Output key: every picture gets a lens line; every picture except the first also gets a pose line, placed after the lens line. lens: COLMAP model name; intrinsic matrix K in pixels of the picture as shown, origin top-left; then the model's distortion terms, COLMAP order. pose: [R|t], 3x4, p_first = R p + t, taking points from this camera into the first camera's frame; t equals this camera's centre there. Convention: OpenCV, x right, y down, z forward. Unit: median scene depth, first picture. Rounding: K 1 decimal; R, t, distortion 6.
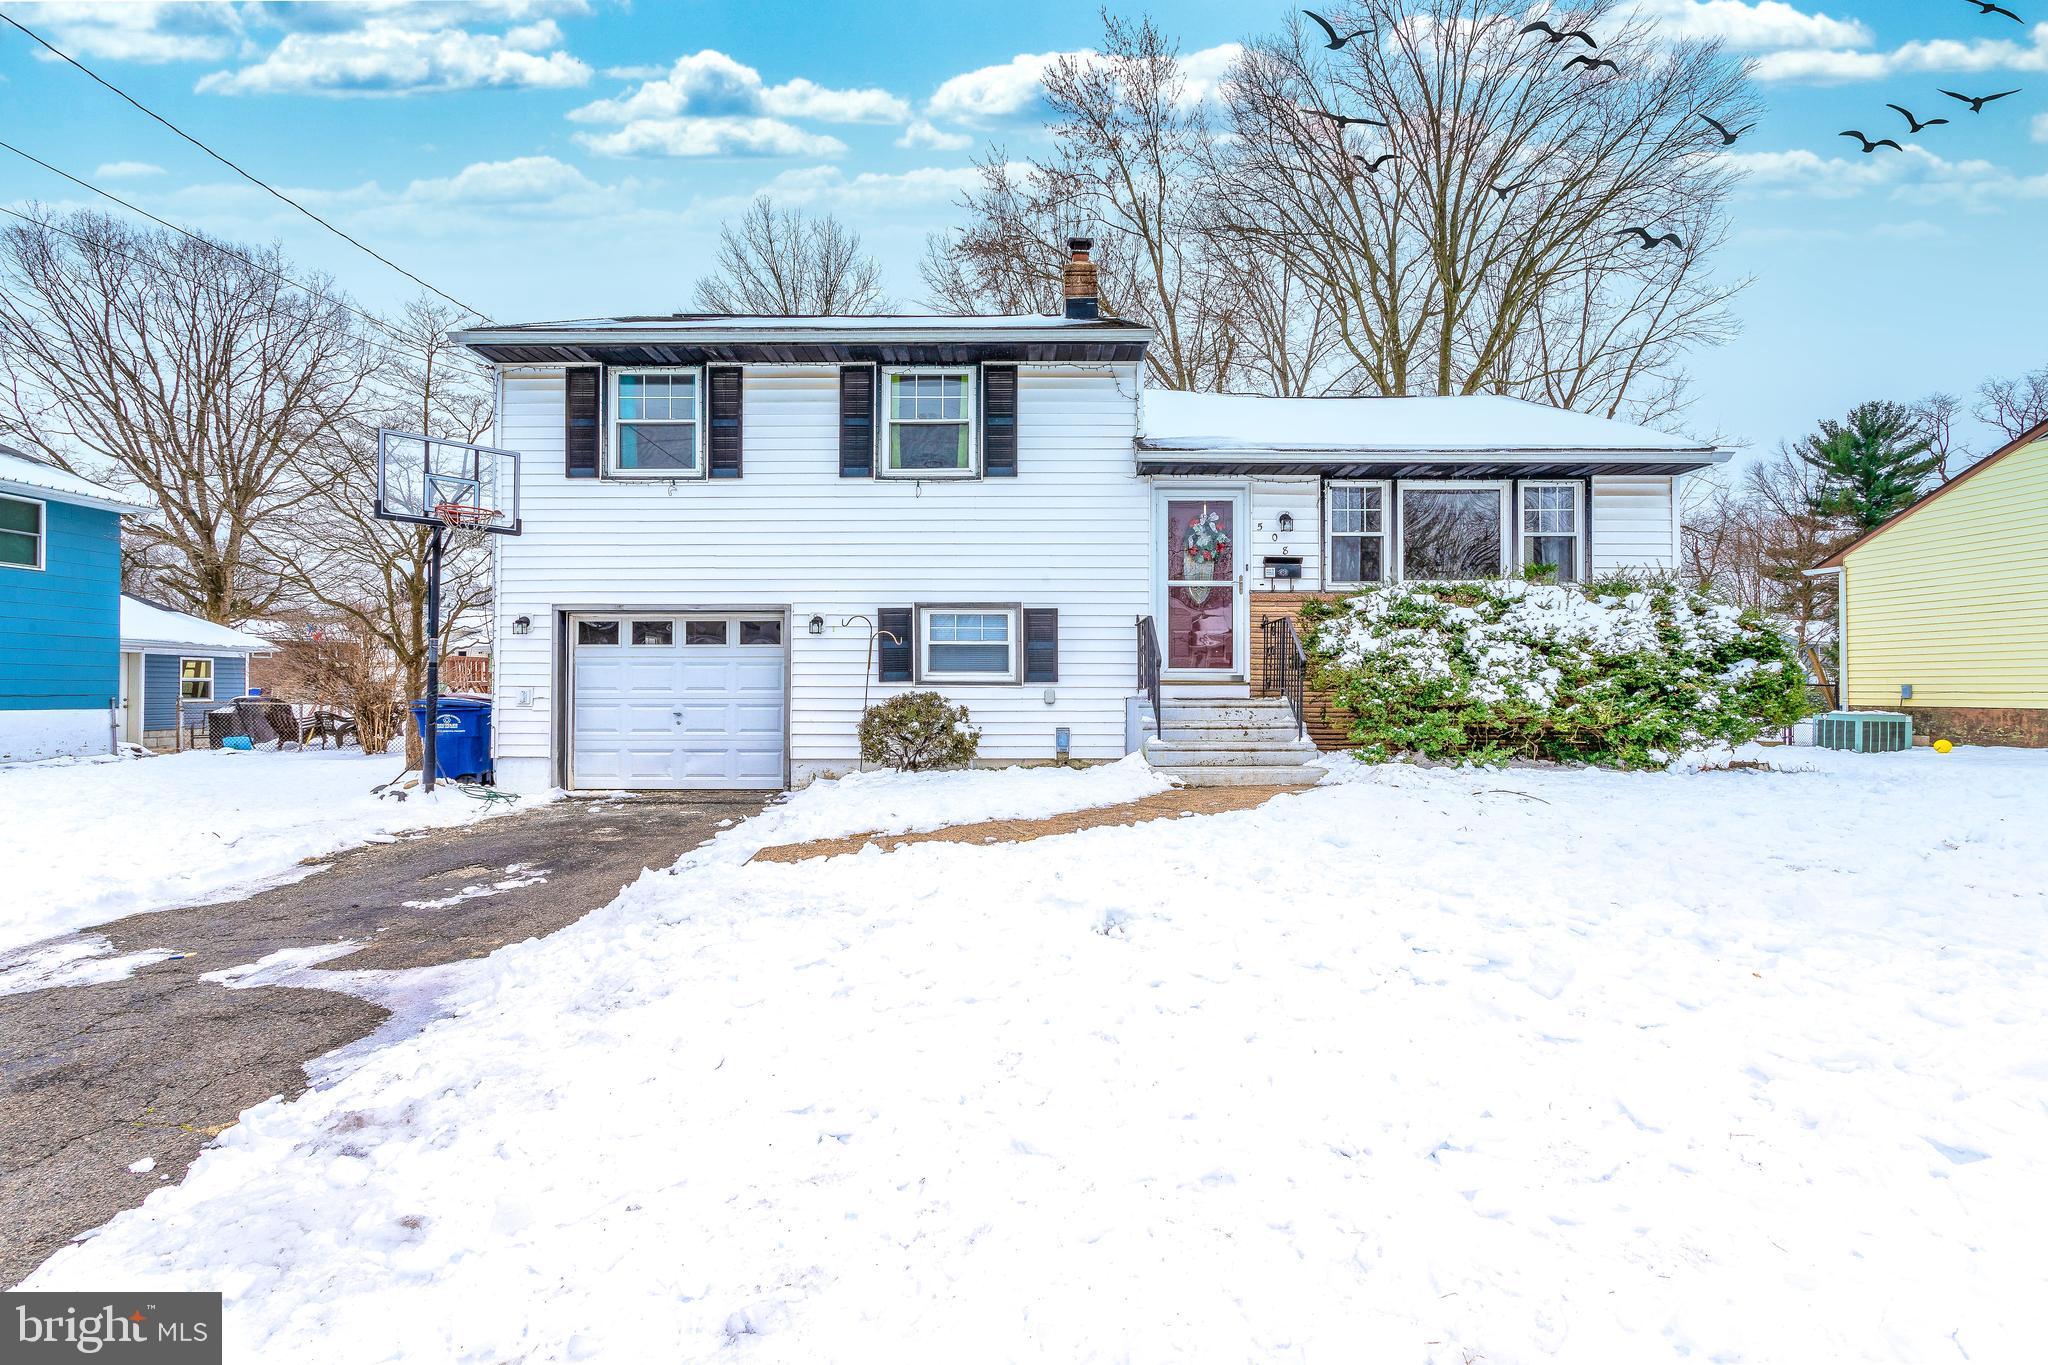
lens RADIAL K [[980.3, 0, 1030.8], [0, 980.3, 710.0], [0, 0, 1]] dist [0.000412, 0.000031]
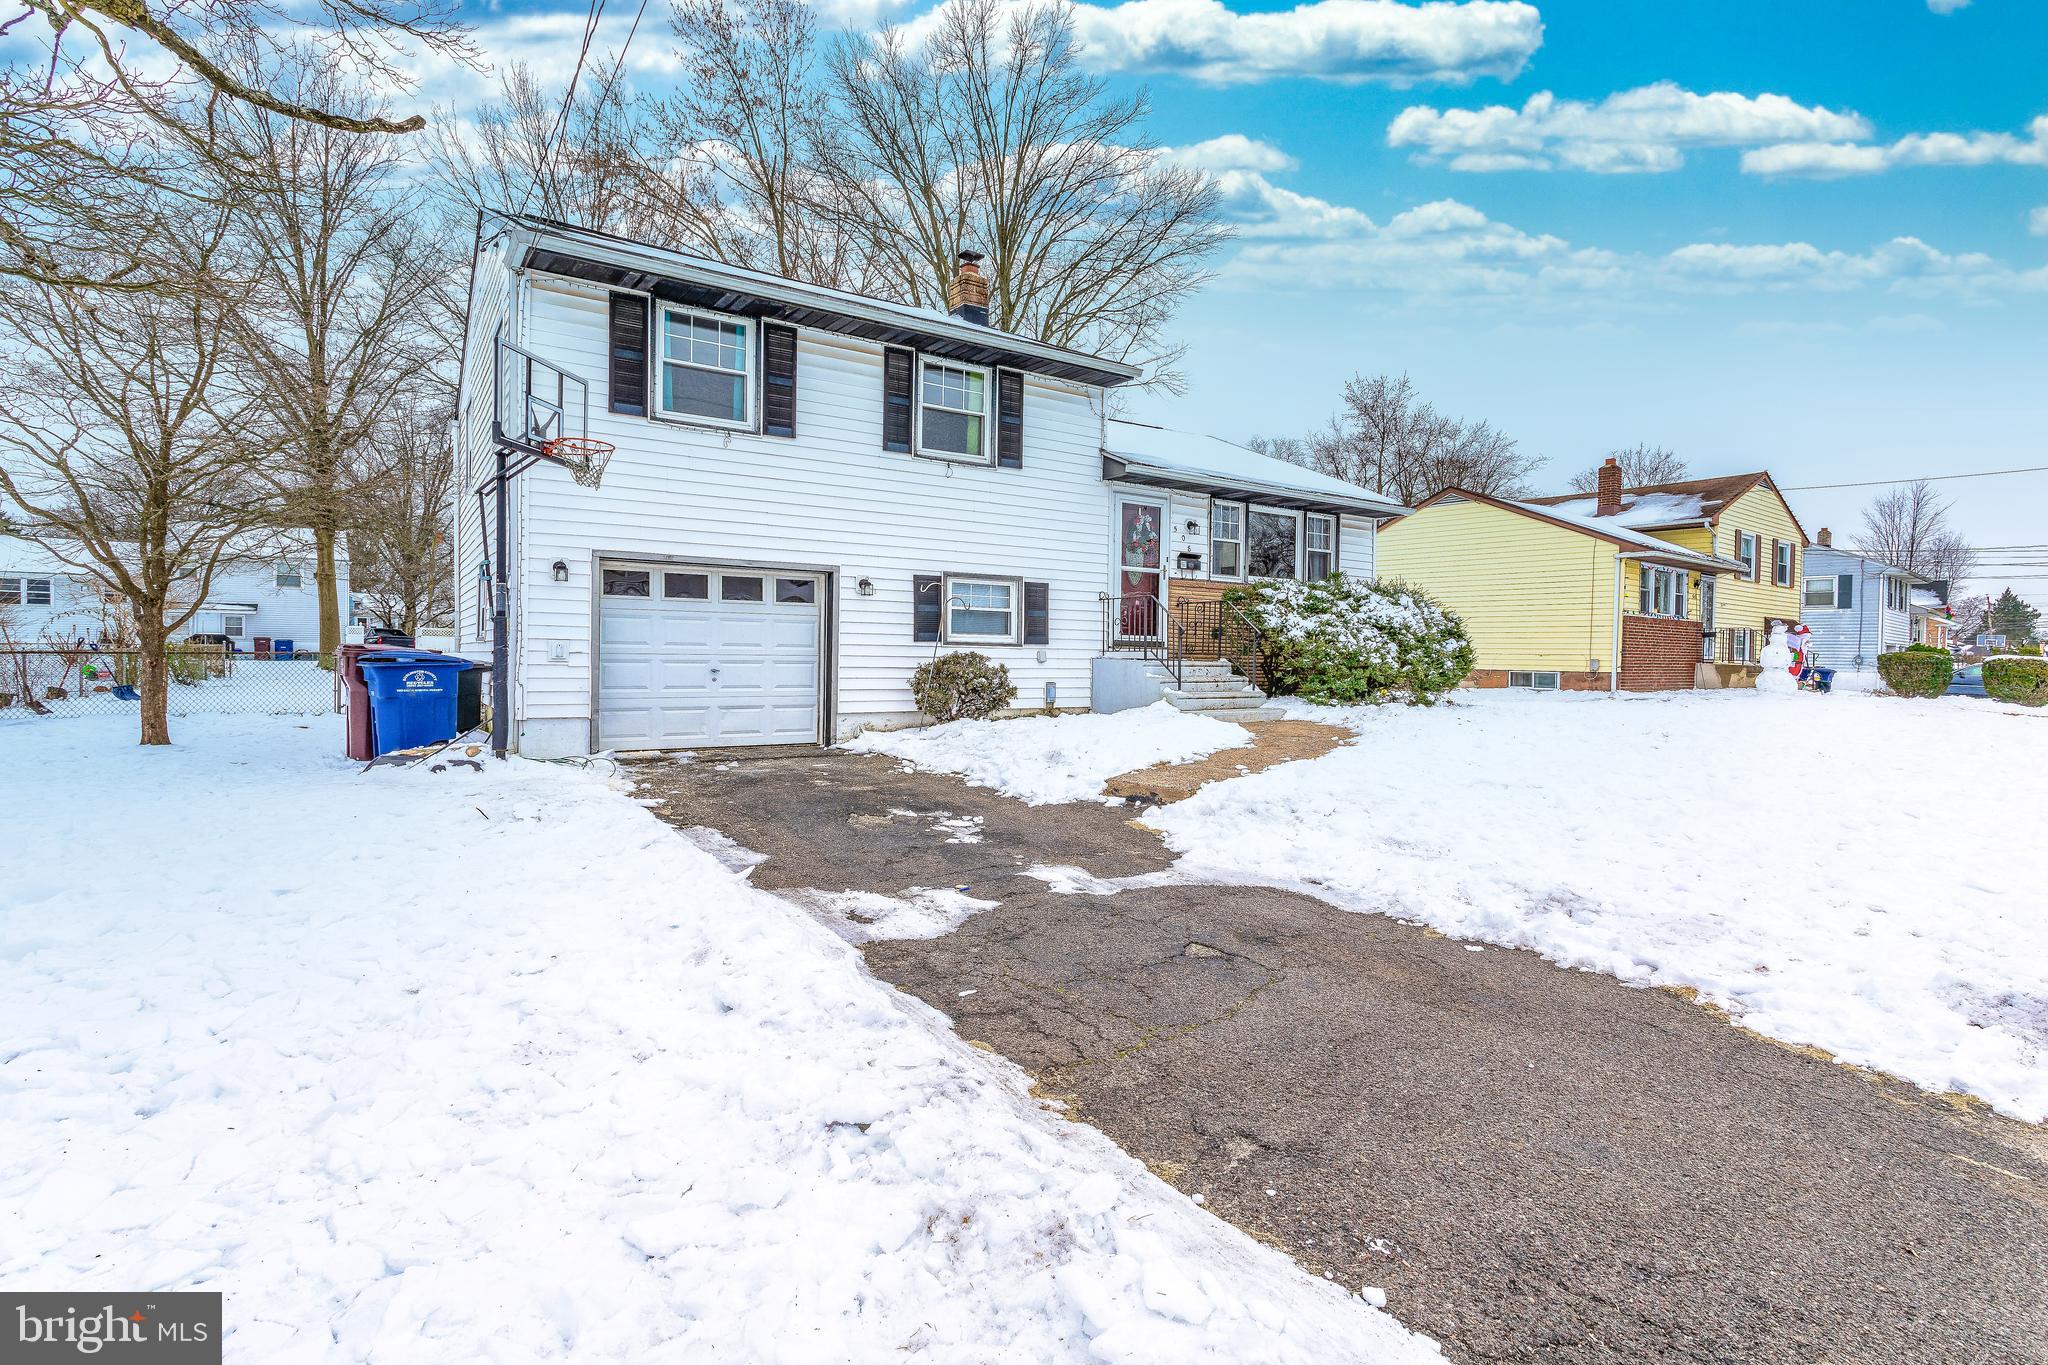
lens RADIAL K [[980.3, 0, 1030.8], [0, 980.3, 710.0], [0, 0, 1]] dist [0.000412, 0.000031]
pose [[0.825859, -0.021463, 0.563468, -0.673095], [-0.003821, 0.999039, 0.043656, -0.000392], [-0.563864, -0.038207, 0.824984, 0.010595]]
